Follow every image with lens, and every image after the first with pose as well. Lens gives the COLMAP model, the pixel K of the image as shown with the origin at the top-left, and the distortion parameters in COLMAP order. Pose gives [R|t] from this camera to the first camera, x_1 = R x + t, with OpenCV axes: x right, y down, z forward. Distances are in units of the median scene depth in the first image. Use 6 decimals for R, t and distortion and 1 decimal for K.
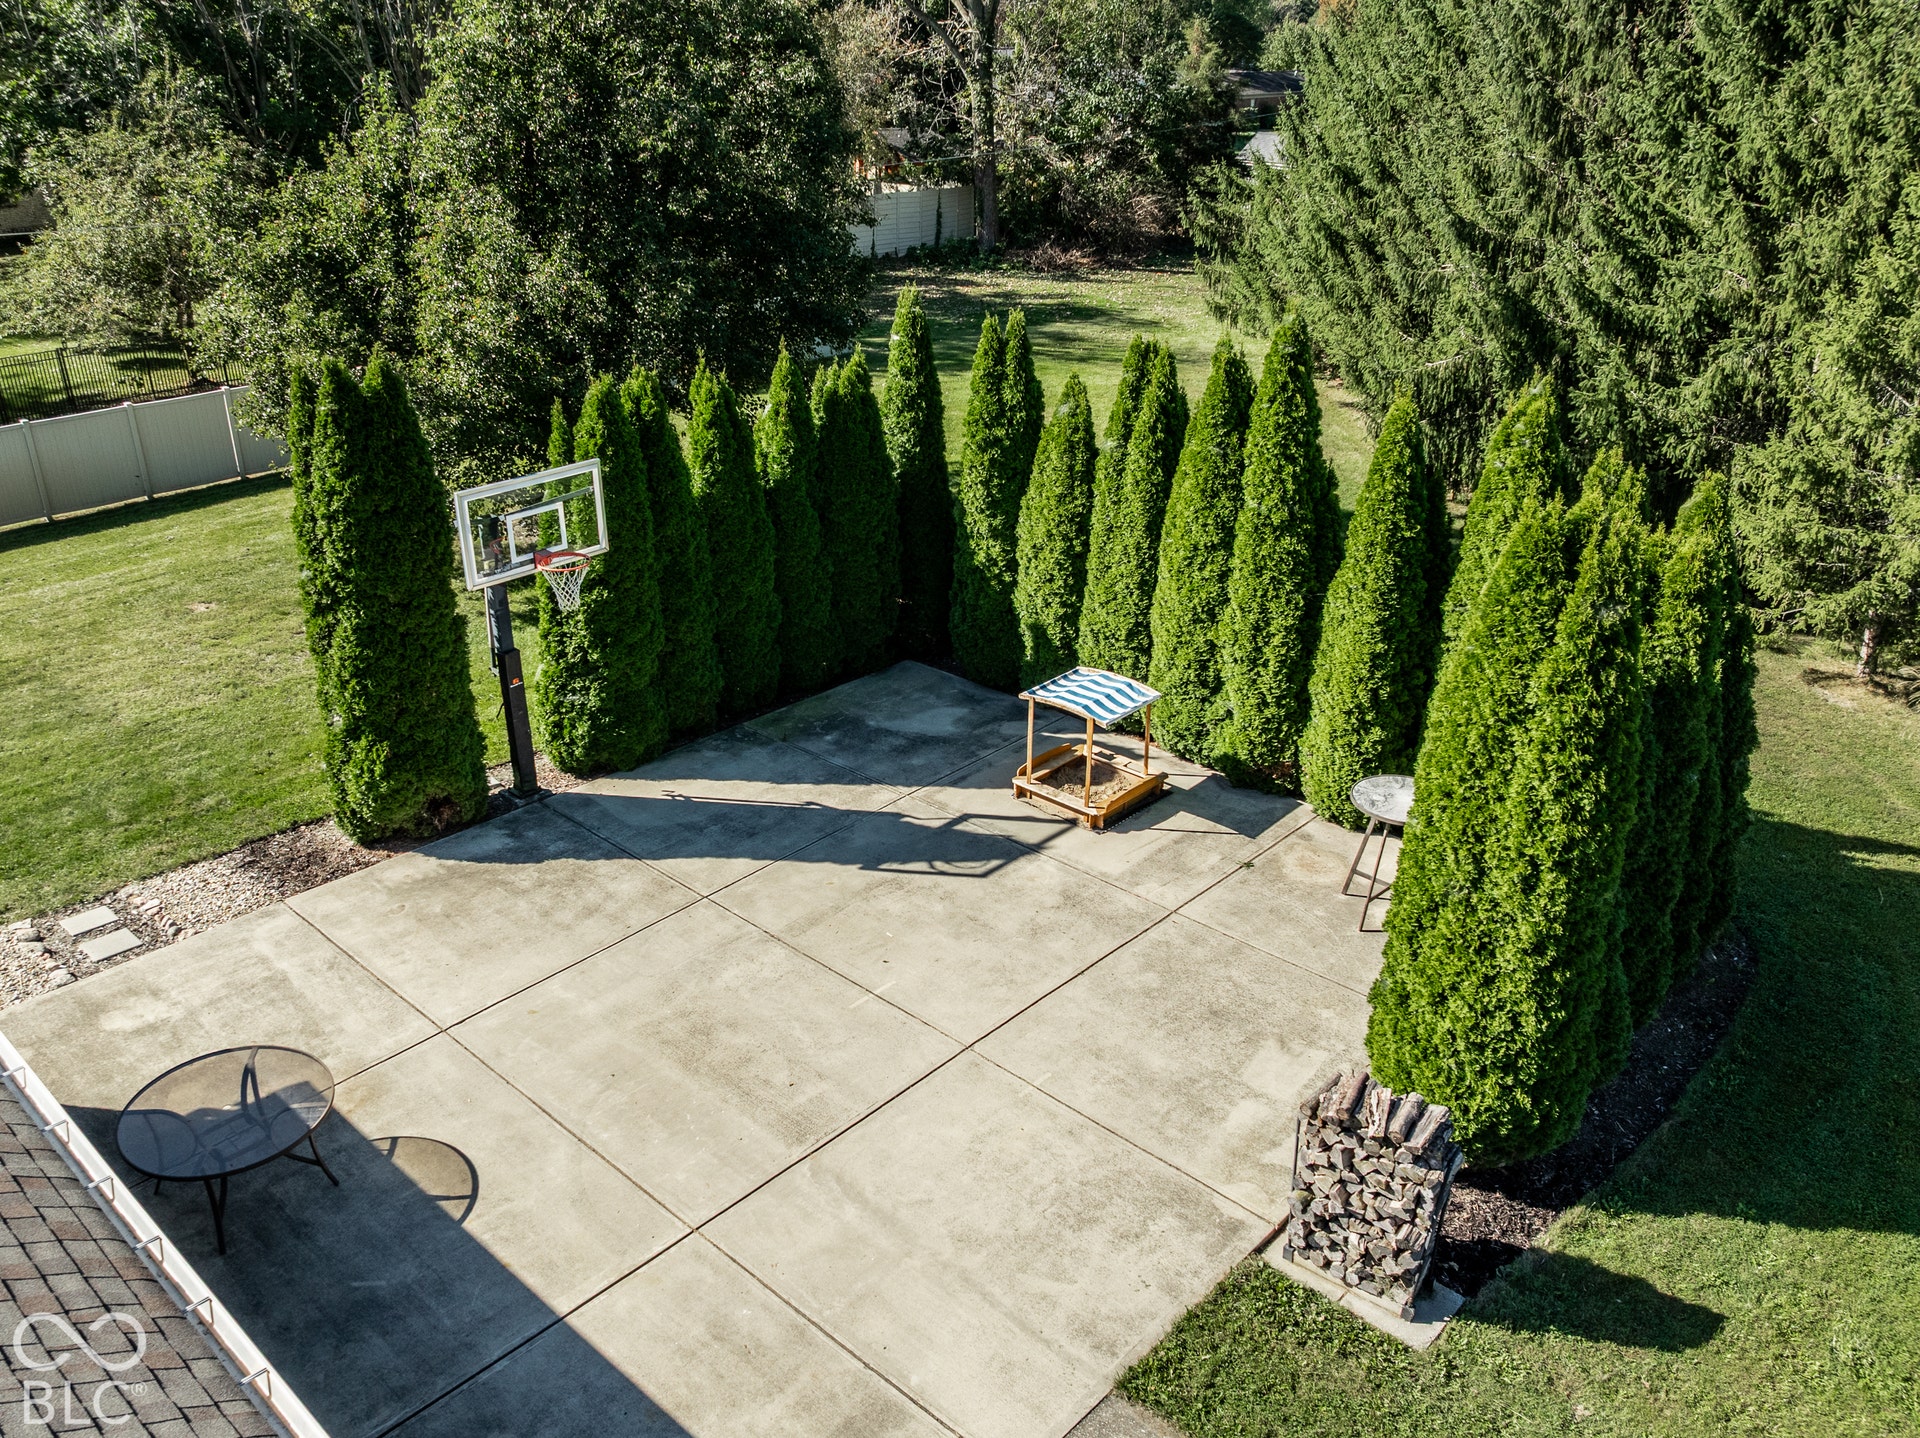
lens RADIAL K [[1520.5, 0, 955.3], [0, 1520.5, 715.0], [0, 0, 1]] dist [-0.031322, -0.006063]
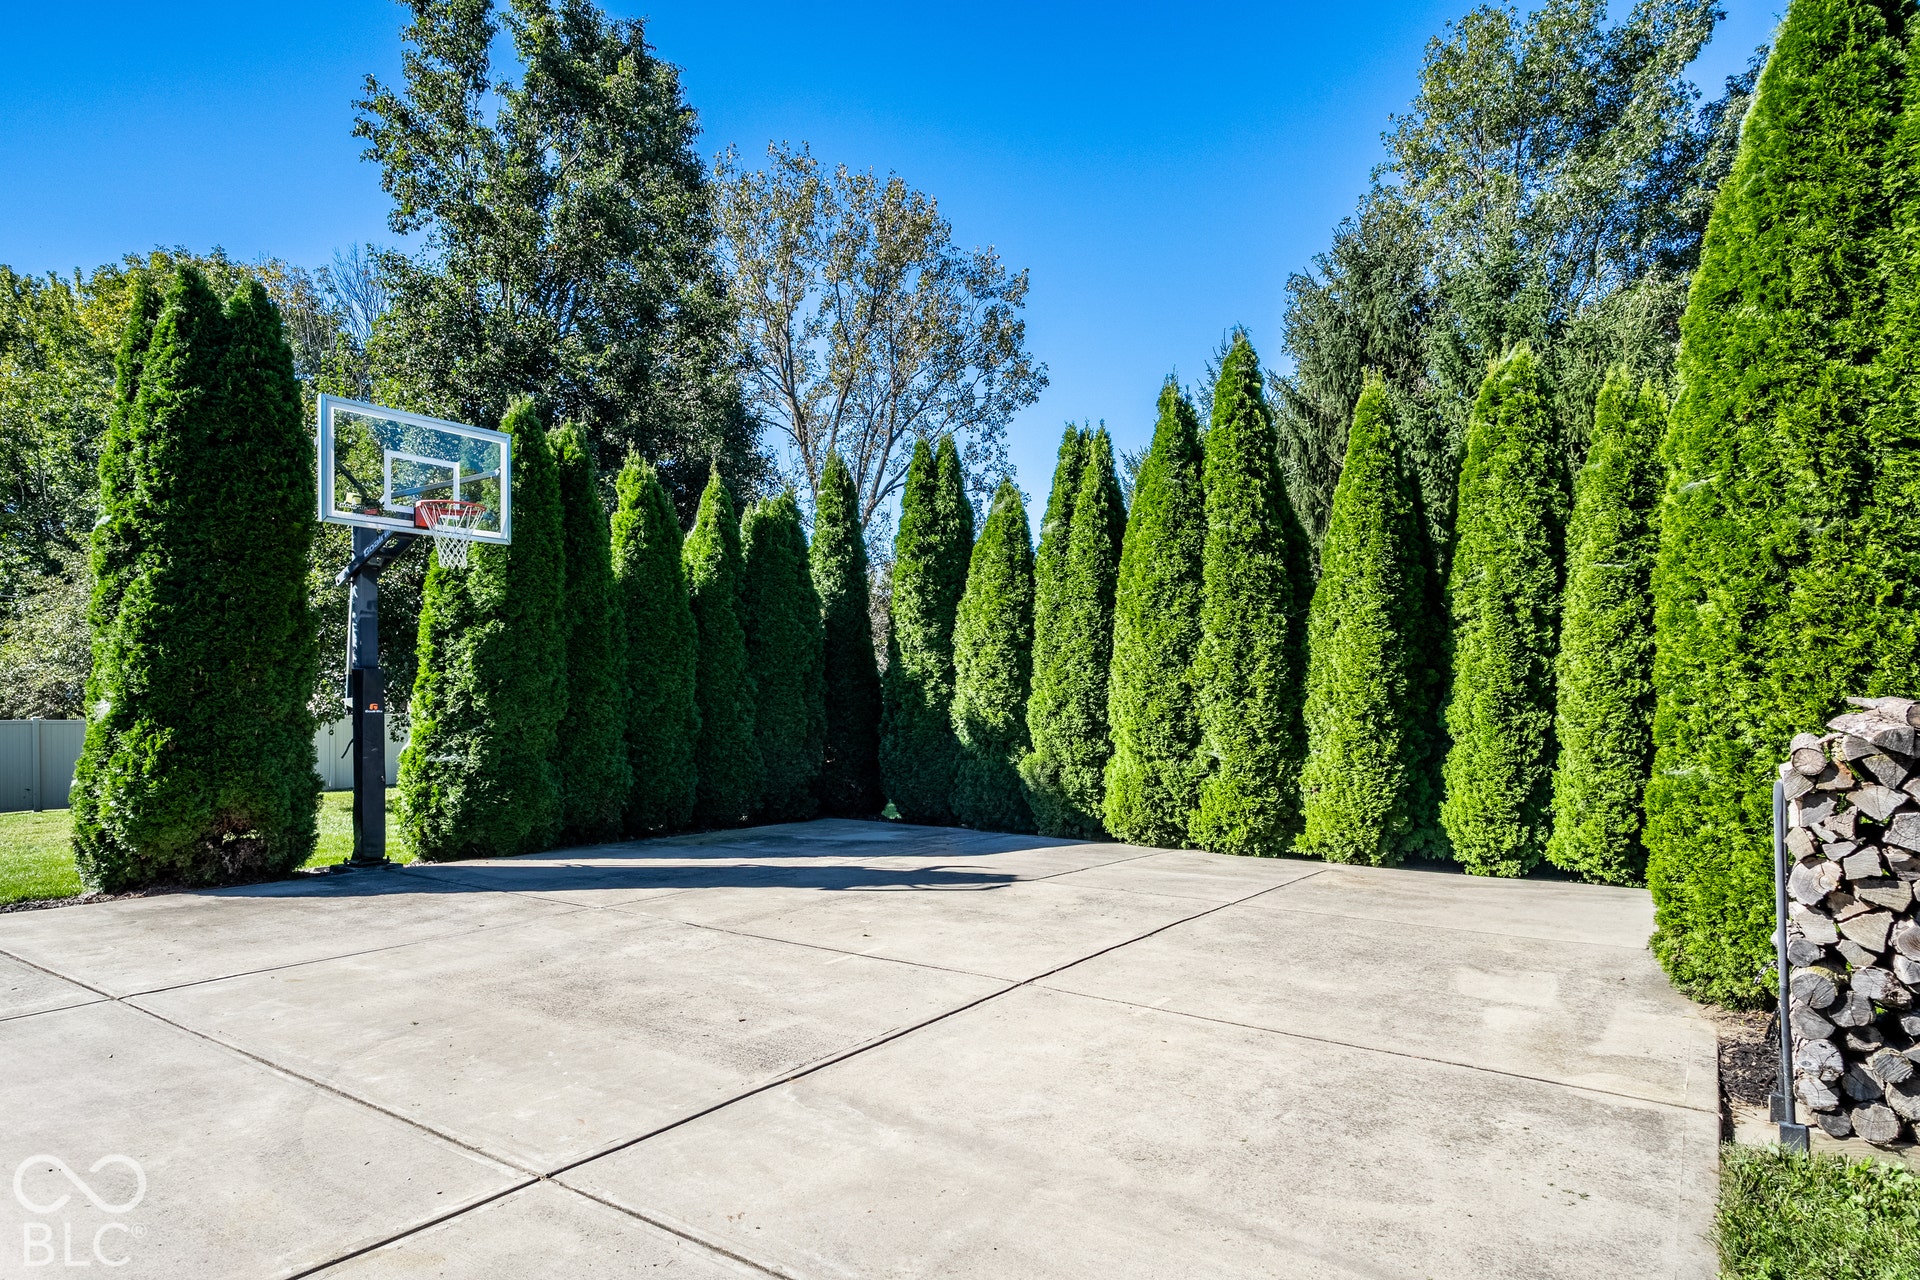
lens RADIAL K [[1135.7, 0, 963.2], [0, 1135.7, 675.1], [0, 0, 1]] dist [-0.006469, 0.002510]
pose [[0.990052, 0.002212, 0.140682, -0.062433], [0.055402, 0.912968, -0.404251, 0.219437], [-0.129332, 0.408024, 0.903764, 0.398309]]
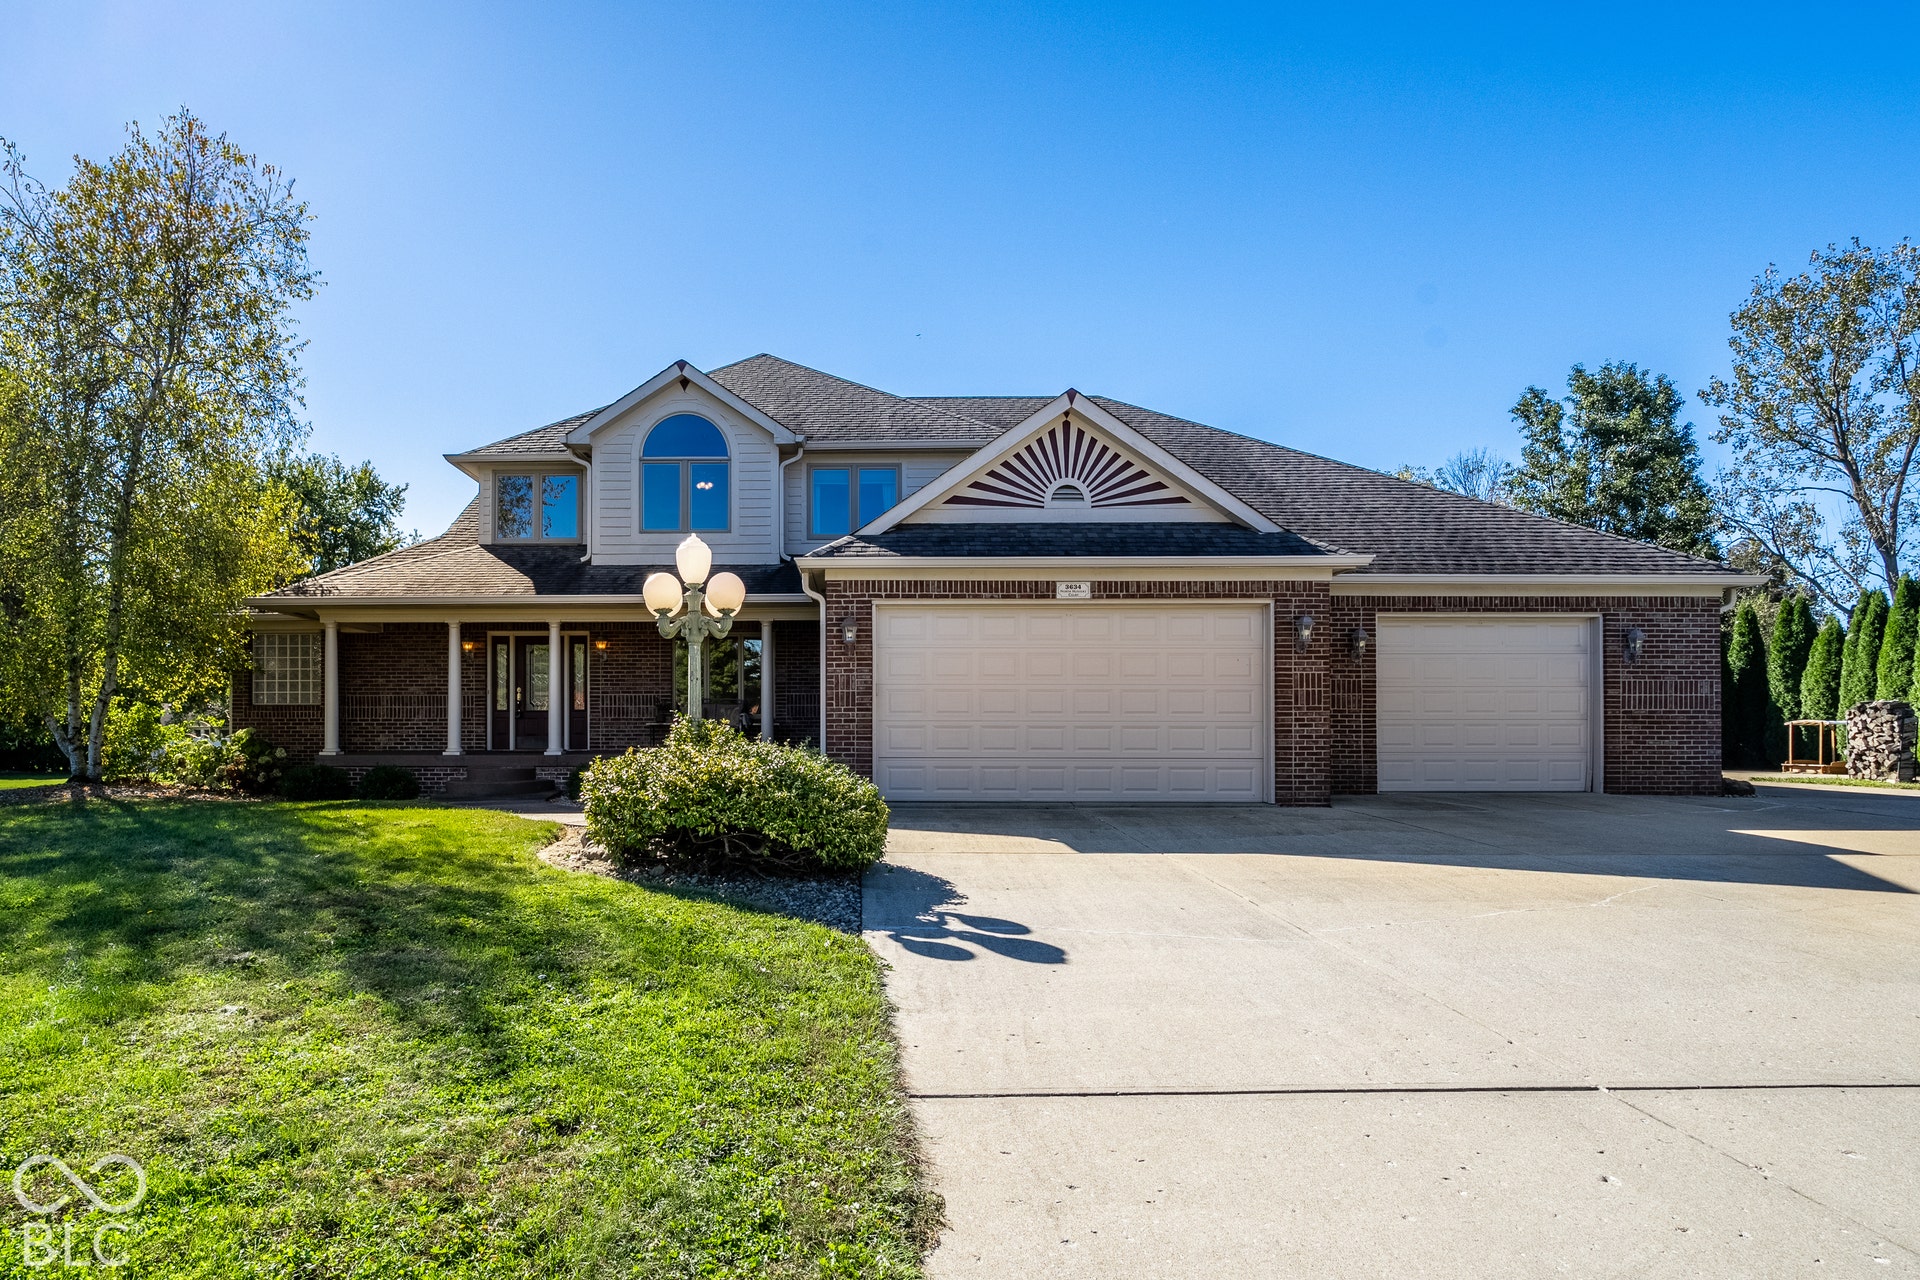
lens RADIAL K [[977.1, 0, 918.5], [0, 977.1, 722.2], [0, 0, 1]] dist [-0.006298, 0.000351]
pose [[0.681450, -0.008309, -0.731817, 0.225160], [-0.290809, 0.914533, -0.281177, 0.777748], [0.671607, 0.404427, 0.620792, -0.794107]]
